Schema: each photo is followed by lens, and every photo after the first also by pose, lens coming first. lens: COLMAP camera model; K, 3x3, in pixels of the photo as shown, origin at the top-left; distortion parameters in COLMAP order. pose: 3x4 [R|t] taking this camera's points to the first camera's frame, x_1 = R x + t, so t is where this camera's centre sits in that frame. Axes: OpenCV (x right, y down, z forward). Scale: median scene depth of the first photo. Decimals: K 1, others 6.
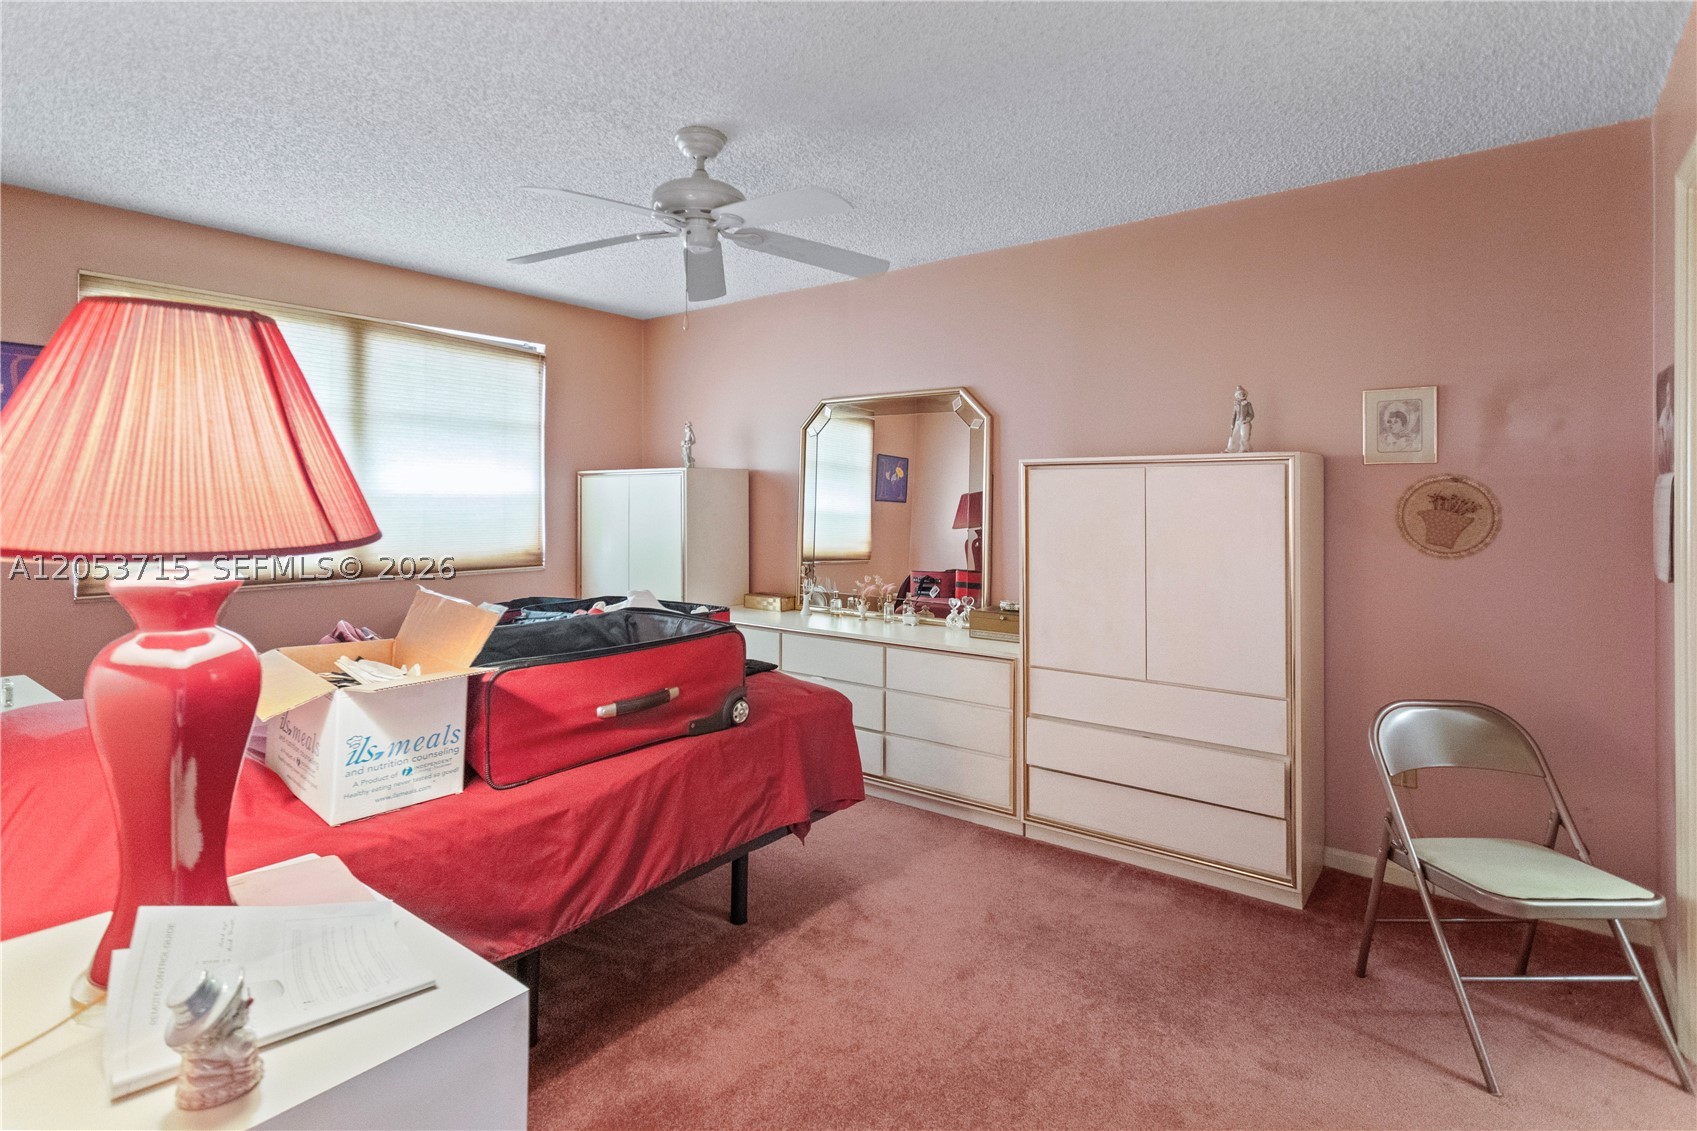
lens RADIAL K [[848.5, 0, 827.5], [0, 848.5, 504.8], [0, 0, 1]] dist [0.006009, -0.000726]
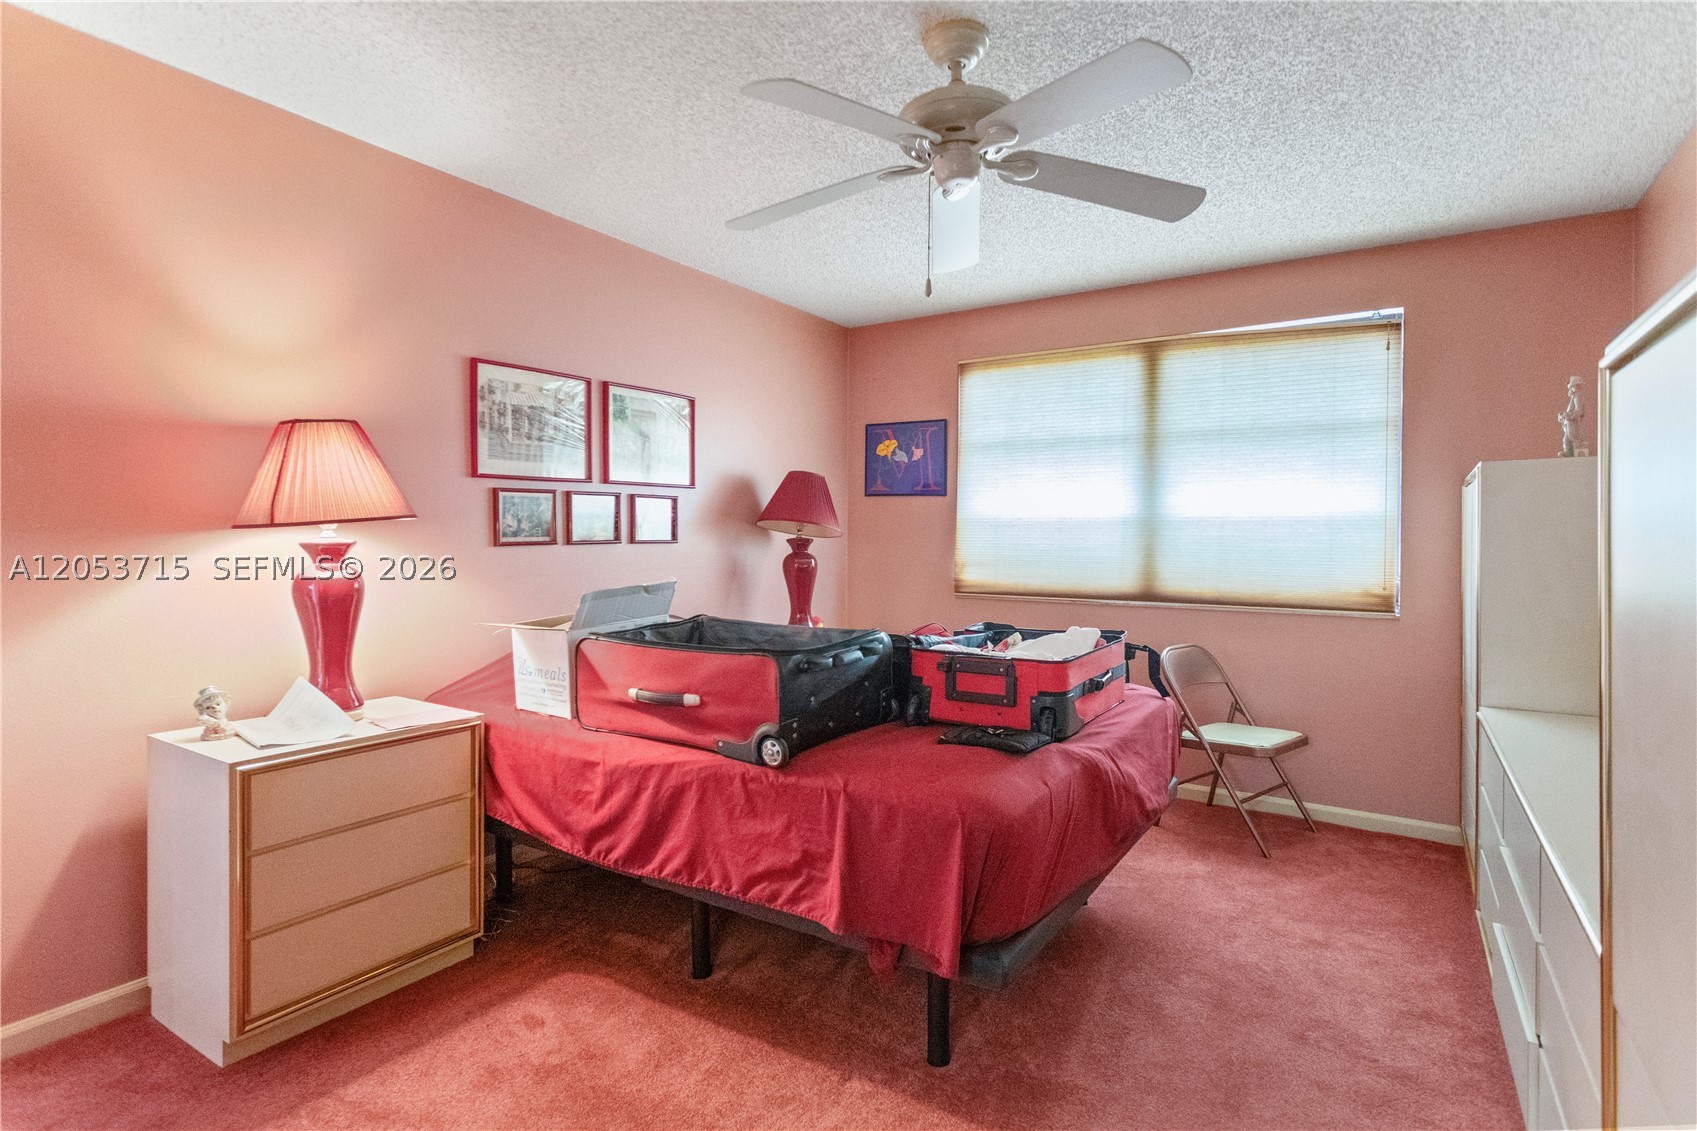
lens RADIAL K [[860.4, 0, 845.1], [0, 860.4, 553.6], [0, 0, 1]] dist [0.002926, 0.000528]
pose [[0.098433, 0.017575, -0.994988, 0.813448], [-0.011665, 0.999796, 0.016506, 0.032496], [0.995075, 0.009982, 0.098618, 1.057977]]
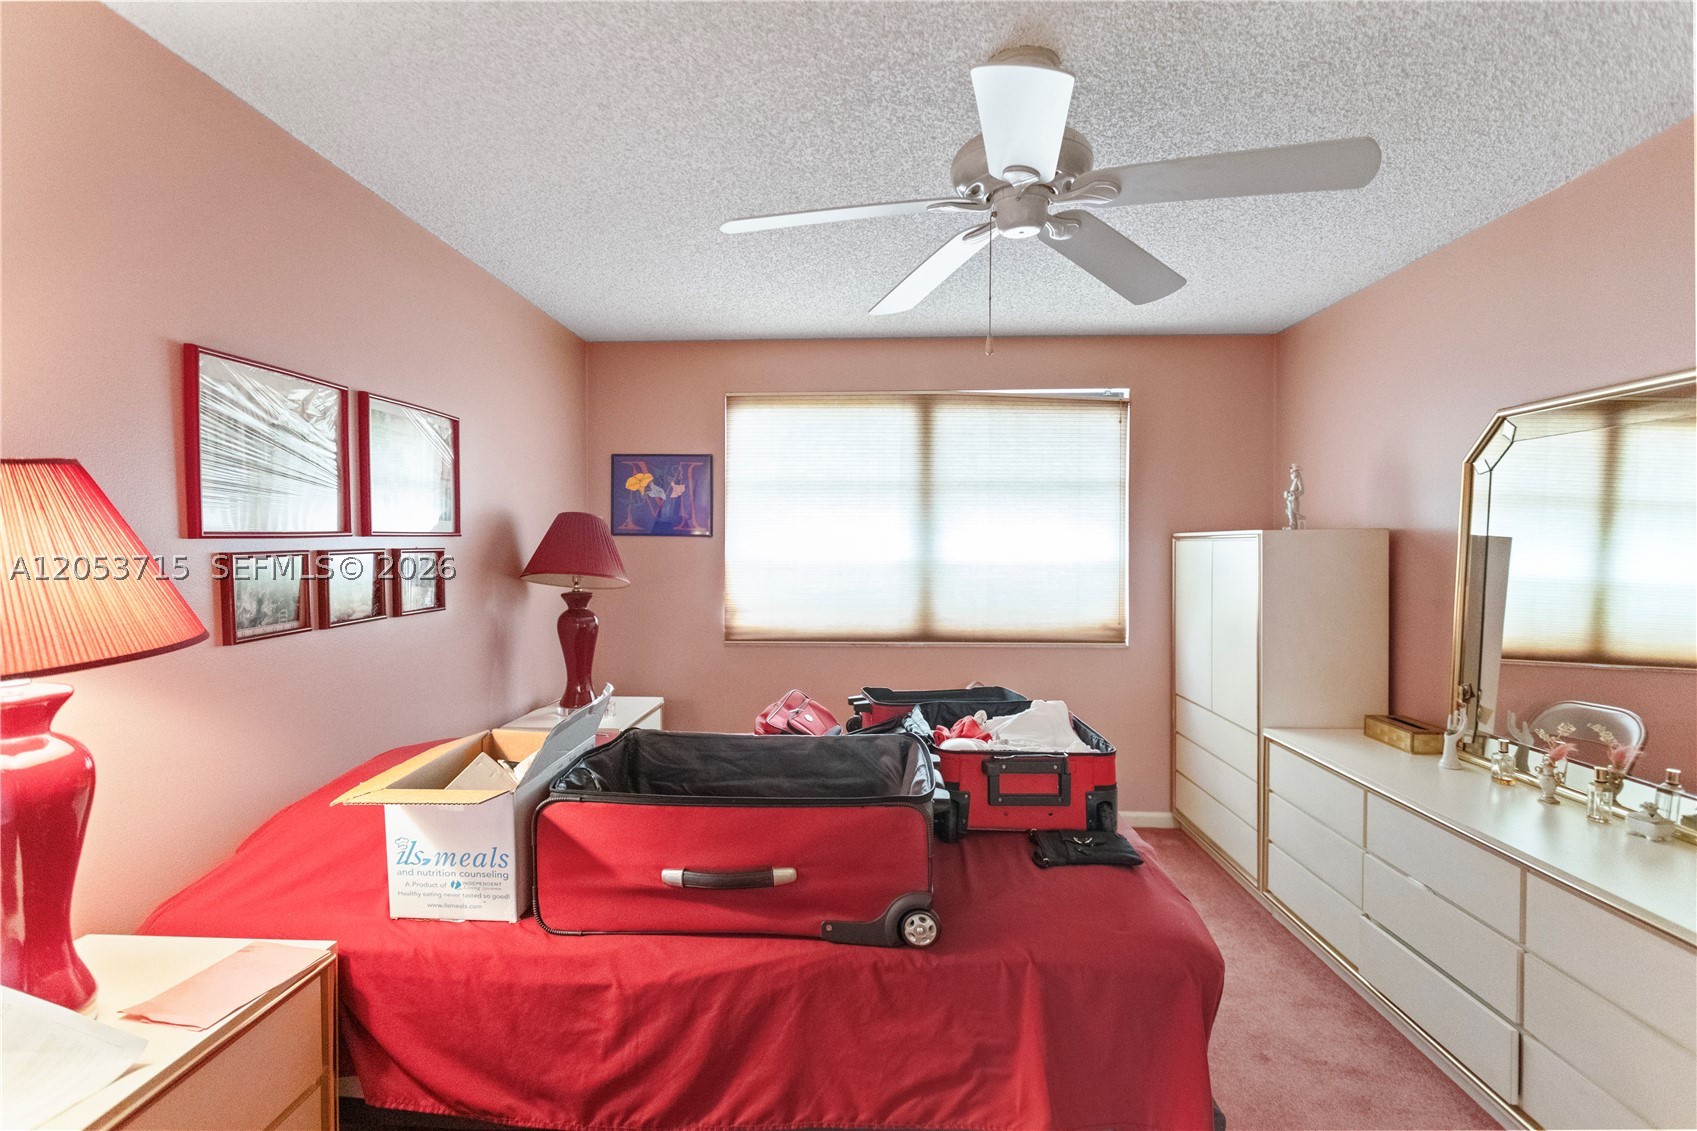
lens RADIAL K [[821.3, 0, 843.2], [0, 821.3, 568.2], [0, 0, 1]] dist [0.002979, 0.000623]
pose [[0.590756, 0.020085, -0.806600, 0.399247], [-0.002890, 0.999736, 0.022778, -0.054742], [0.806845, -0.011125, 0.590658, 0.619595]]
